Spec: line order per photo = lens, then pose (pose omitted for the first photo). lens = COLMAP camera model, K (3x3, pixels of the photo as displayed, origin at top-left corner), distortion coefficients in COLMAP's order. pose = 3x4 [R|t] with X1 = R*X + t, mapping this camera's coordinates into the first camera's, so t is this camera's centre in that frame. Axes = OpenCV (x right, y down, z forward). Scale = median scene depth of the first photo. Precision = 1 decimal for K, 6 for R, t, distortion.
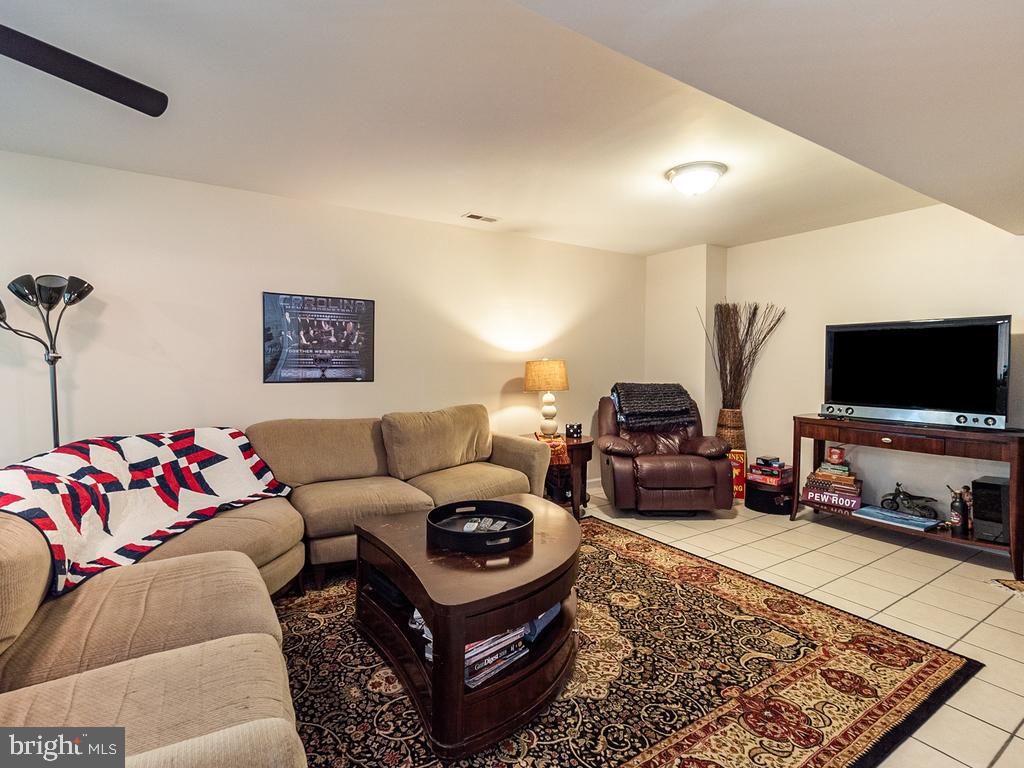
lens RADIAL K [[504.3, 0, 515.2], [0, 504.3, 379.2], [0, 0, 1]] dist [-0.002185, 0.000821]
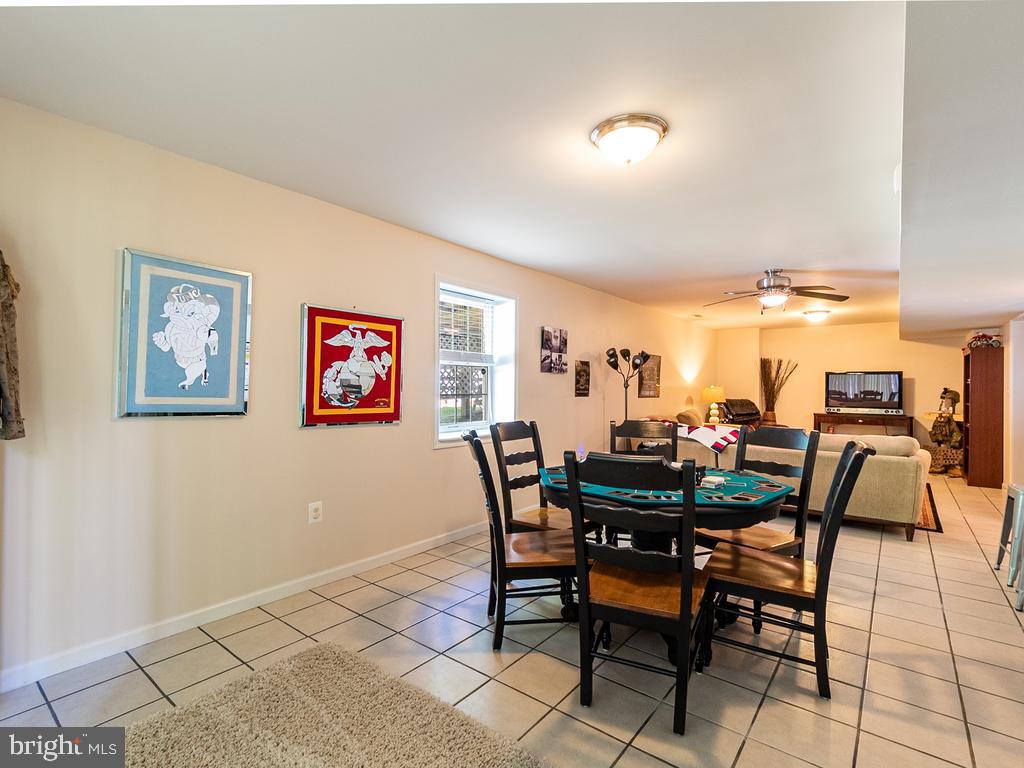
lens RADIAL K [[504.3, 0, 508.5], [0, 504.3, 382.9], [0, 0, 1]] dist [-0.002185, 0.000821]
pose [[0.949572, 0.008465, 0.313434, -2.102126], [0.002723, 0.999375, -0.035240, 0.023795], [-0.313537, 0.034316, 0.948956, -0.992678]]
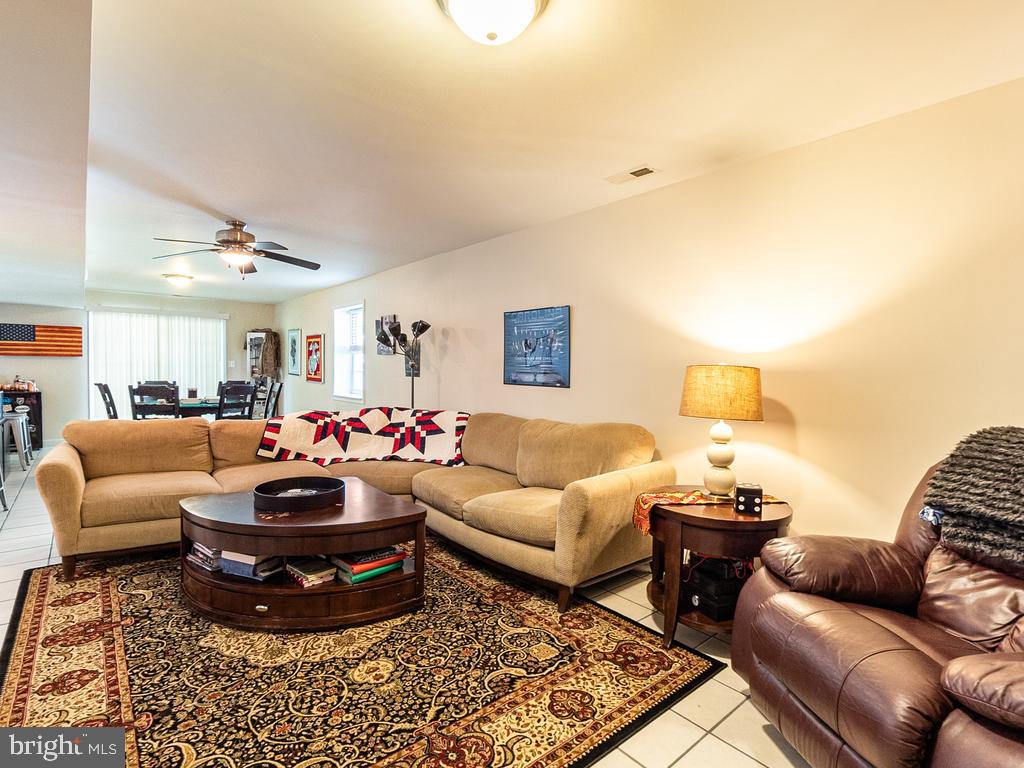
lens RADIAL K [[504.3, 0, 487.7], [0, 504.3, 385.4], [0, 0, 1]] dist [-0.002185, 0.000821]
pose [[0.094287, 0.034331, -0.994953, 0.933444], [-0.042948, 0.998615, 0.030387, -0.031766], [0.994618, 0.039866, 0.095631, 1.020532]]
